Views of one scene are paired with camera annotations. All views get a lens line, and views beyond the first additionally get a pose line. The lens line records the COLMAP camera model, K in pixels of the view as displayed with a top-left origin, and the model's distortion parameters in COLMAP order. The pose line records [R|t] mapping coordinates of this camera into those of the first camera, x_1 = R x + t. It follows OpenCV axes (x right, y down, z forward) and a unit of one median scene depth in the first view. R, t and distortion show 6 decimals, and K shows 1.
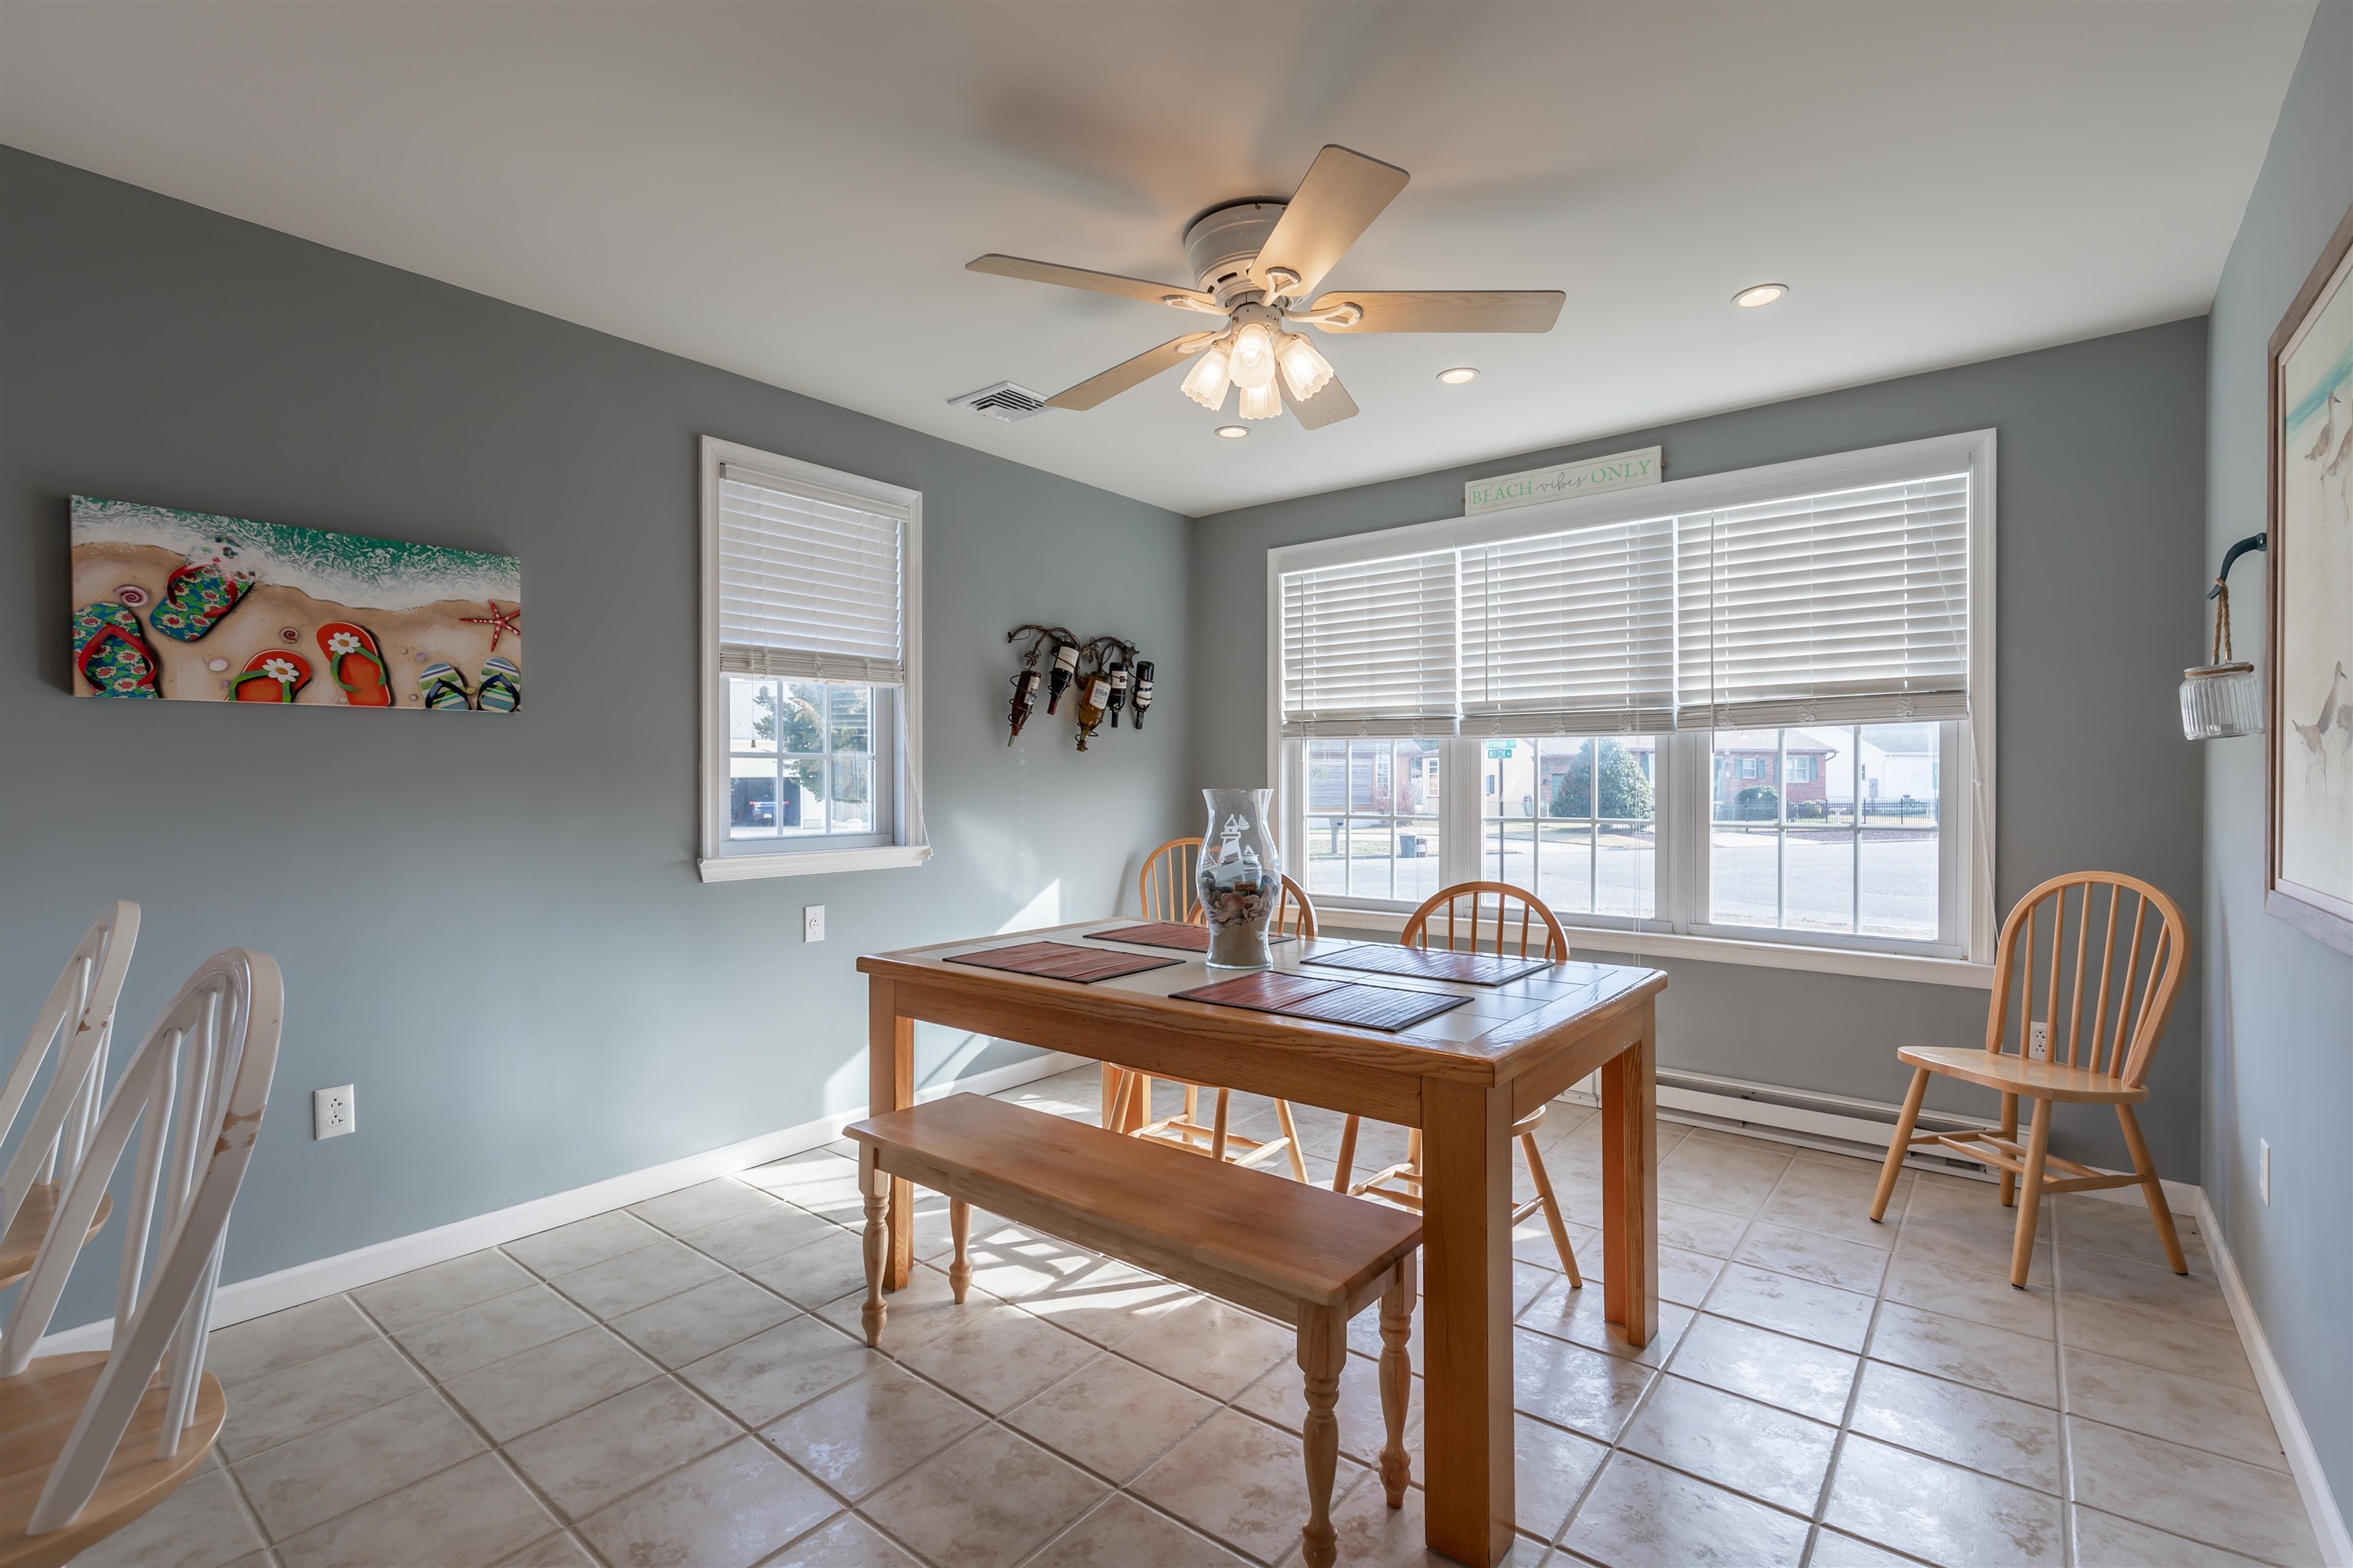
lens RADIAL K [[1040.9, 0, 1176.3], [0, 1040.9, 786.7], [0, 0, 1]] dist [0.002836, -0.000661]
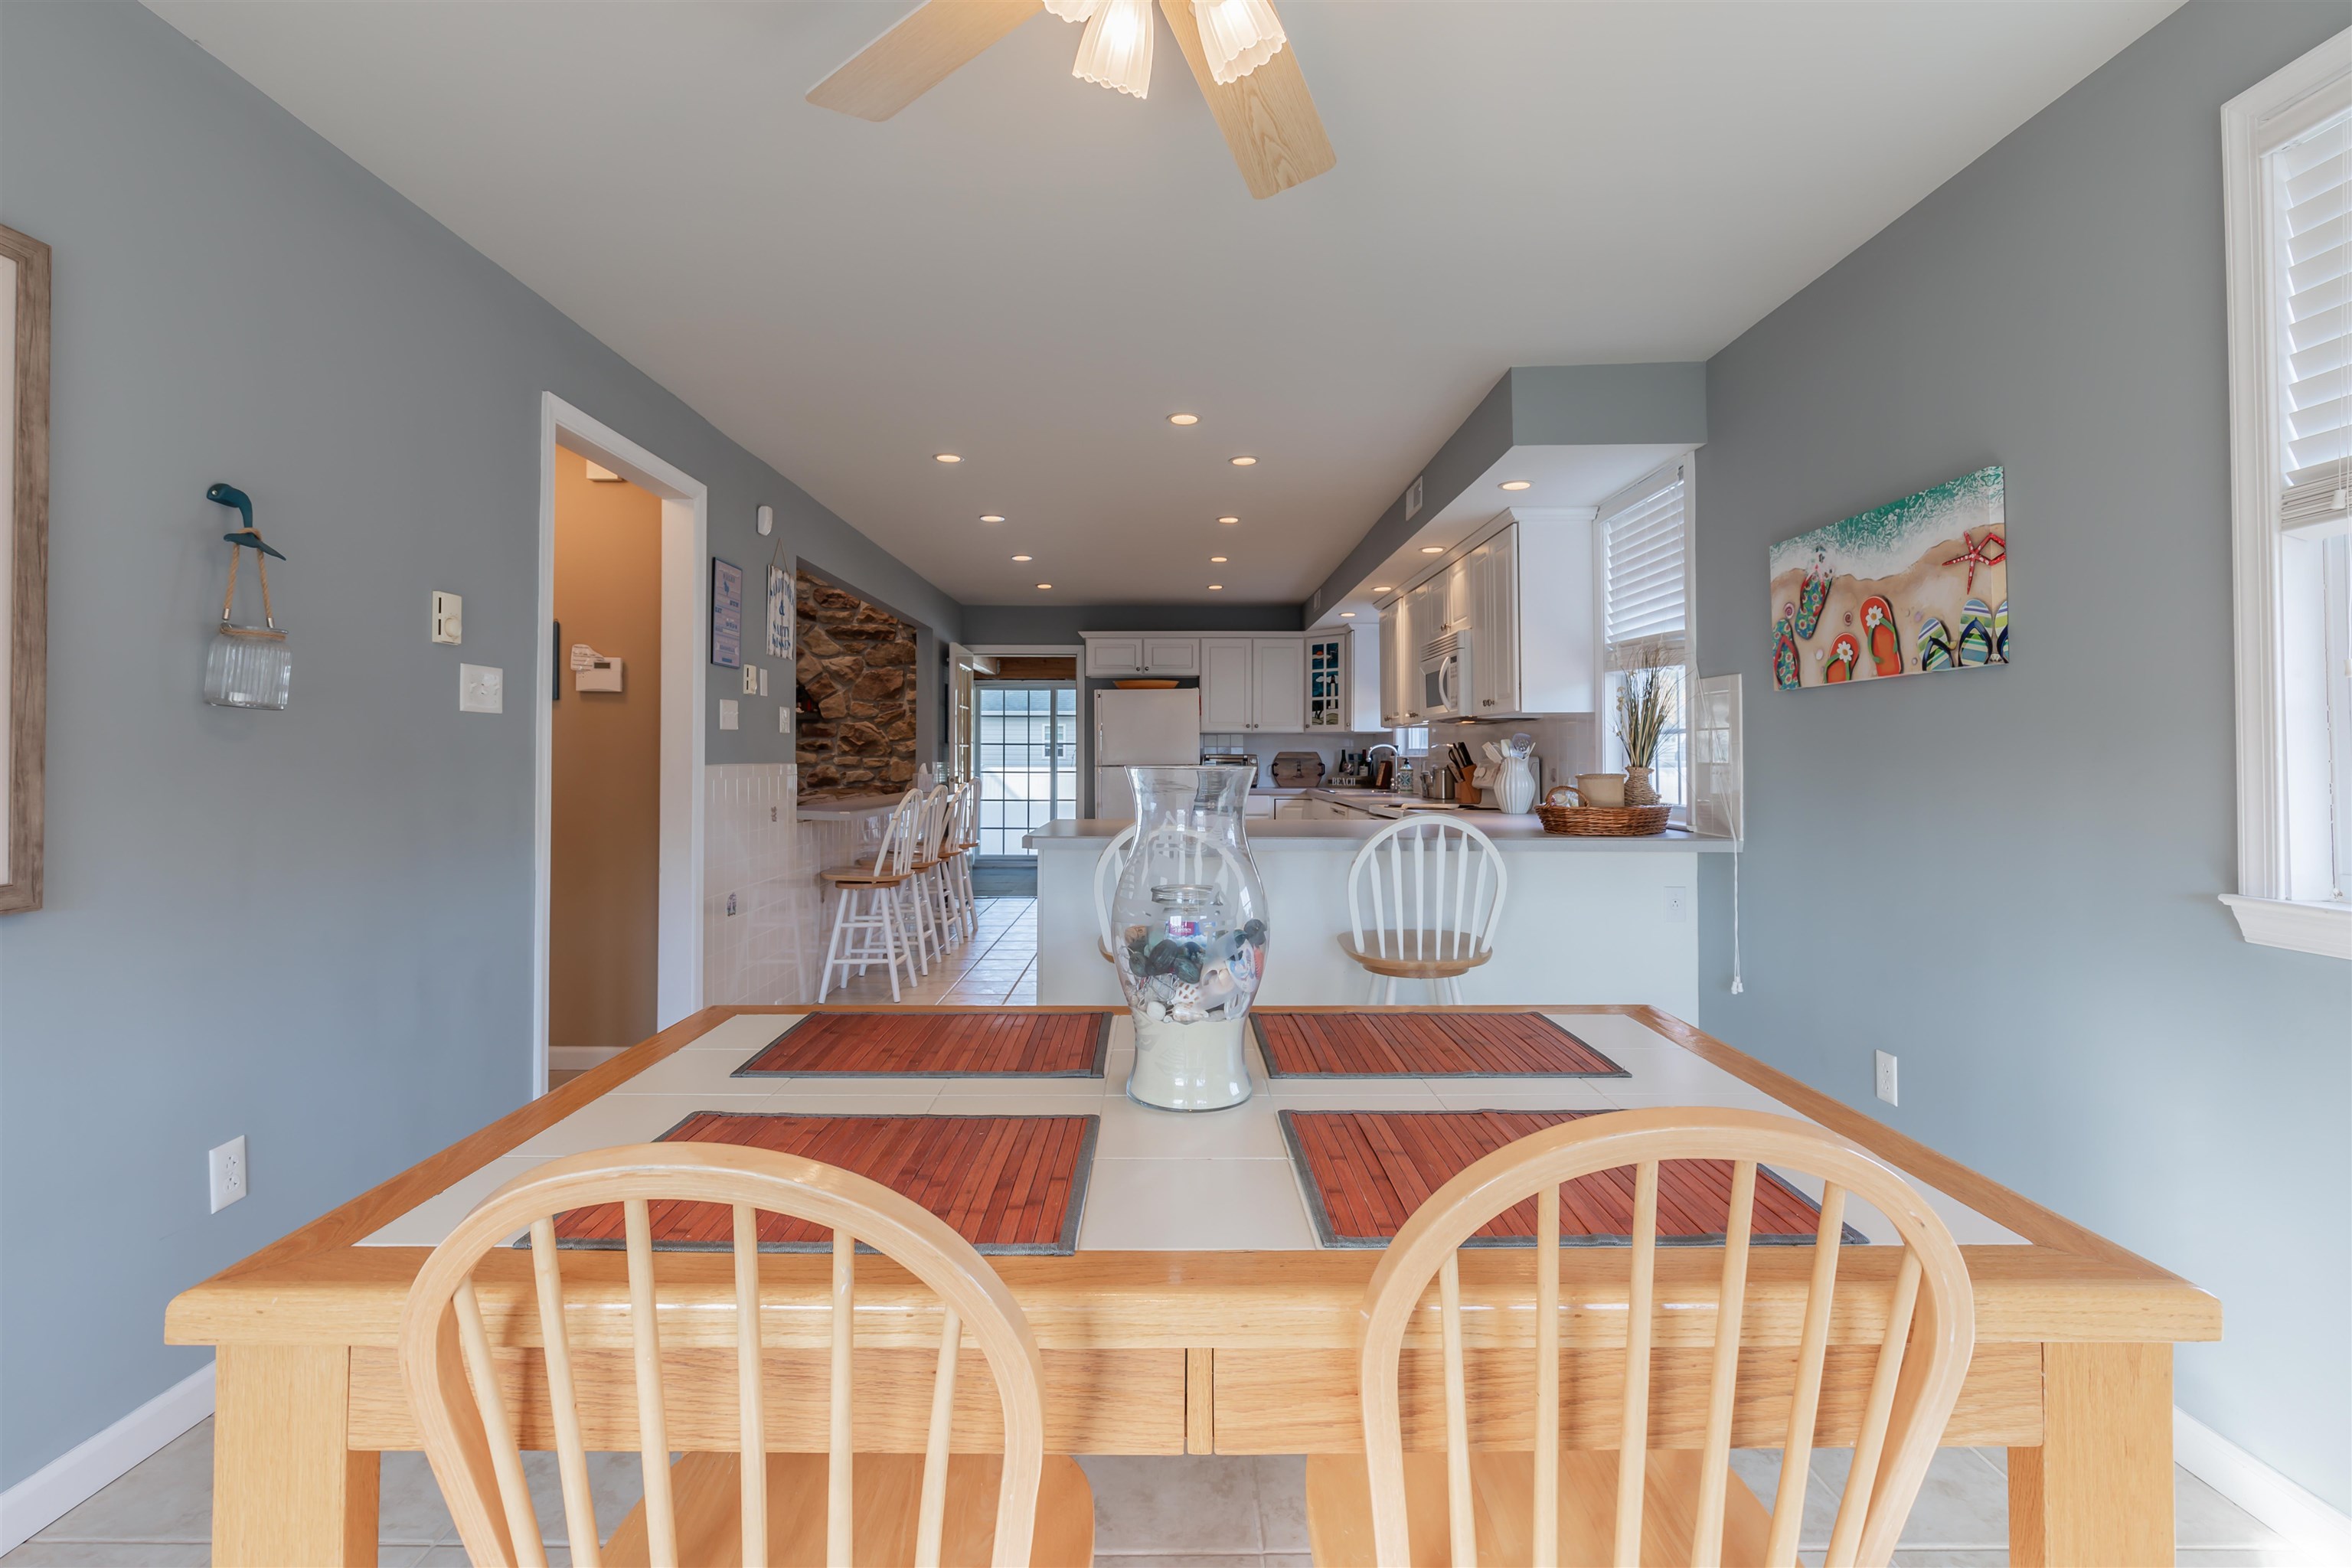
lens RADIAL K [[1050.6, 0, 1181.2], [0, 1050.6, 742.3], [0, 0, 1]] dist [-0.015400, -0.000251]
pose [[-0.773581, -0.004649, -0.633681, 0.385685], [-0.000201, 0.999975, -0.007091, -0.007469], [0.633698, -0.005358, -0.773562, 1.405896]]
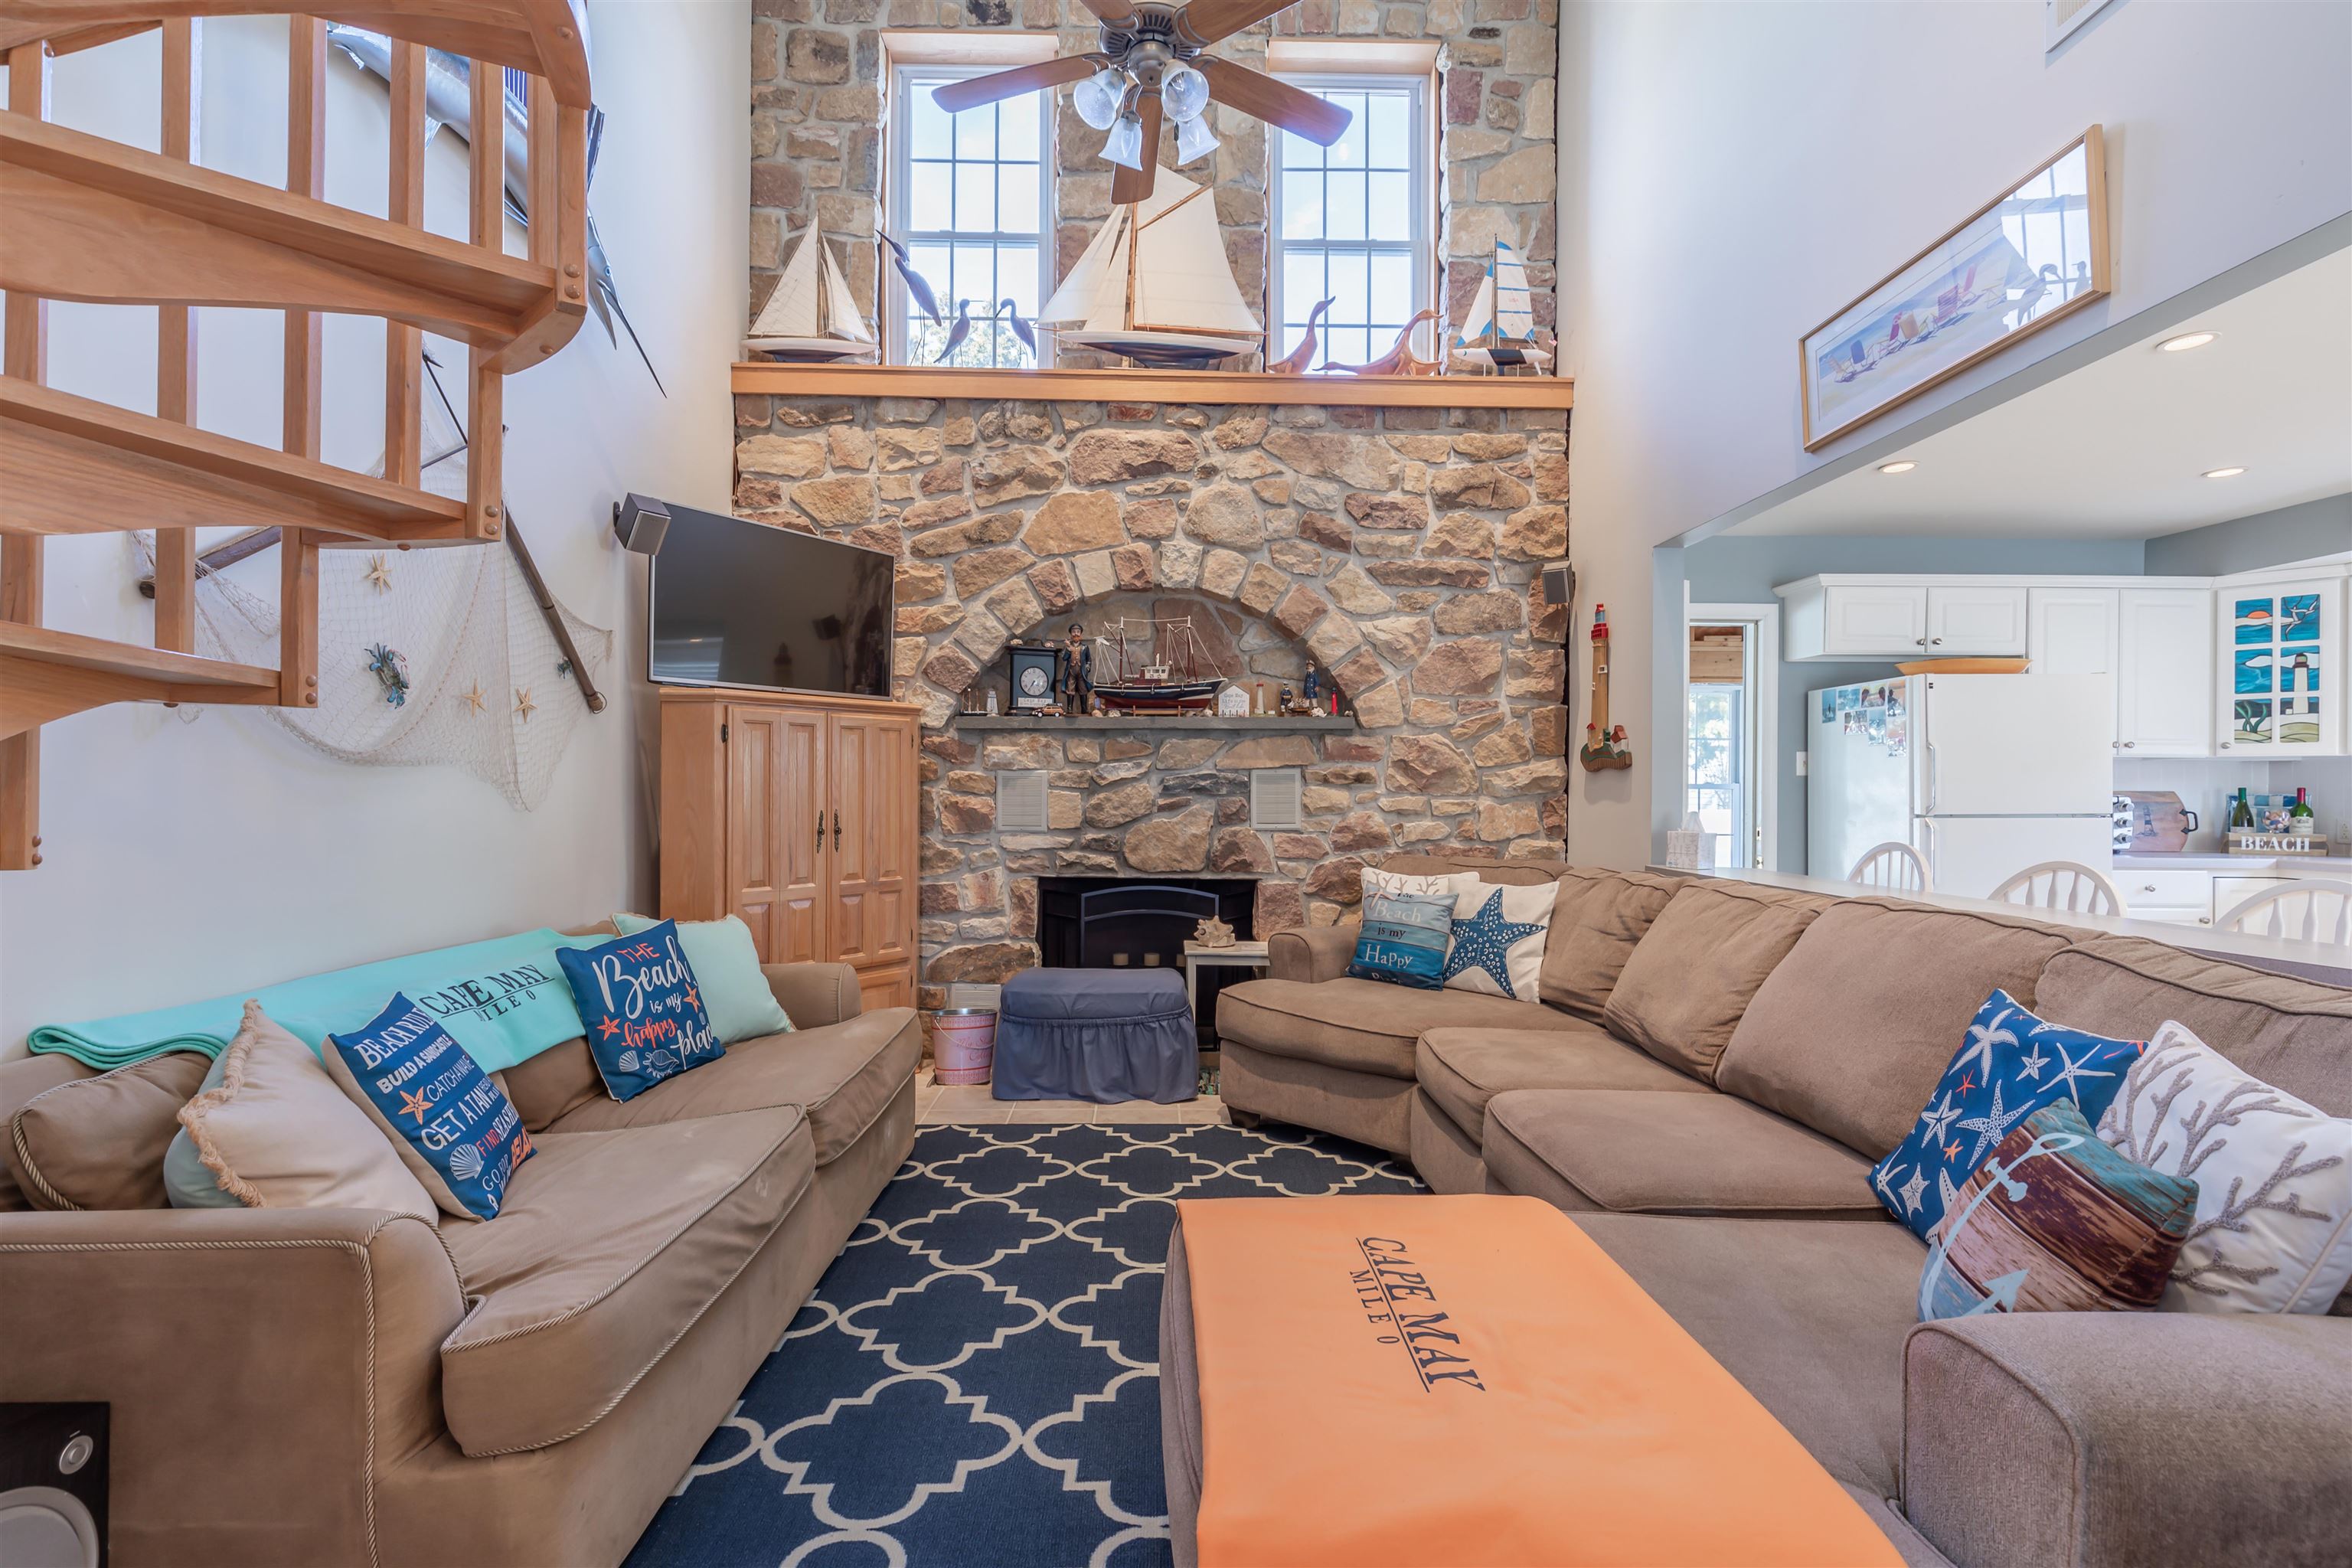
lens RADIAL K [[1057.3, 0, 1170.3], [0, 1057.3, 791.7], [0, 0, 1]] dist [0.001525, -0.000663]
pose [[-0.763196, -0.000971, -0.646166, 0.643594], [-0.004807, 0.999980, 0.004176, 0.001735], [0.646149, 0.006293, -0.763185, -0.894887]]
